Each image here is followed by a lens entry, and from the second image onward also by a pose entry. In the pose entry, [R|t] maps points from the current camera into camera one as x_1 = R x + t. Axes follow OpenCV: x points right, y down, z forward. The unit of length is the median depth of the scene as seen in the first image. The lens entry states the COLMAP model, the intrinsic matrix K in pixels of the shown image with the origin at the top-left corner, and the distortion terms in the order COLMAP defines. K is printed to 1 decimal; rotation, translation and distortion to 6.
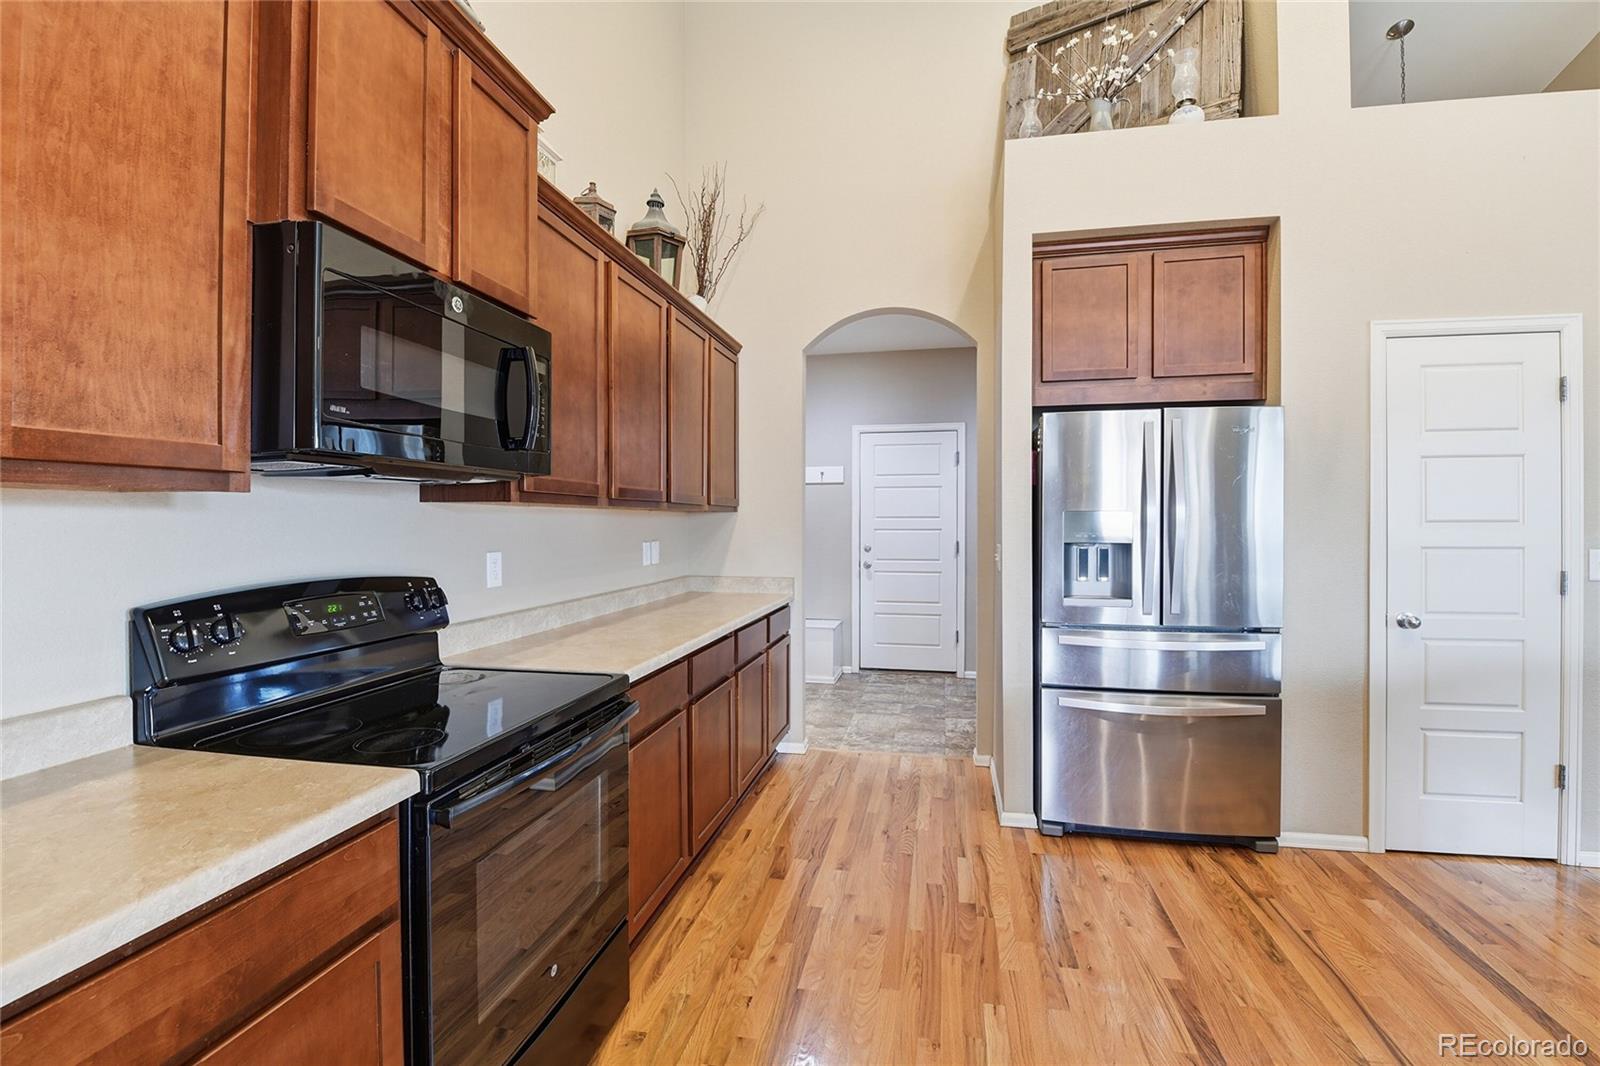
lens RADIAL K [[702.4, 0, 797.7], [0, 702.4, 525.9], [0, 0, 1]] dist [-0.012481, -0.005244]
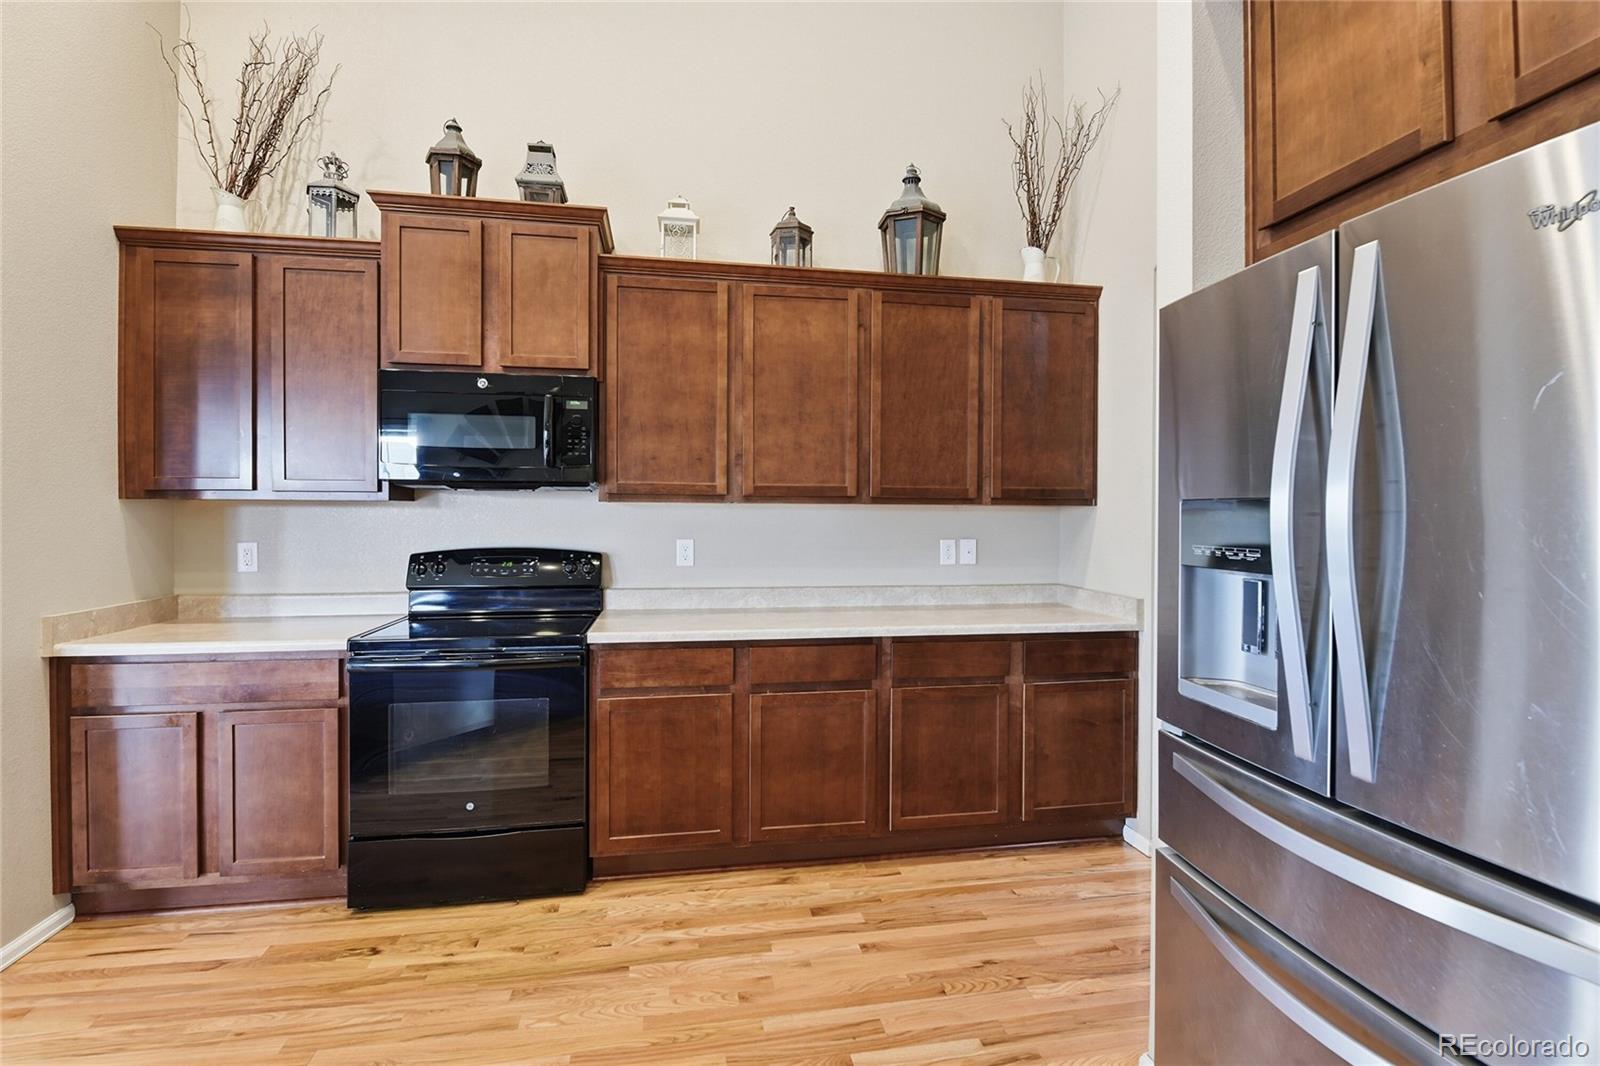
lens RADIAL K [[730.8, 0, 804.9], [0, 730.8, 522.1], [0, 0, 1]] dist [-0.007543, -0.004009]
pose [[0.377302, 0.012061, -0.926012, 0.914283], [-0.011856, 0.999896, 0.008193, -0.008597], [0.926014, 0.007888, 0.377406, 0.693913]]
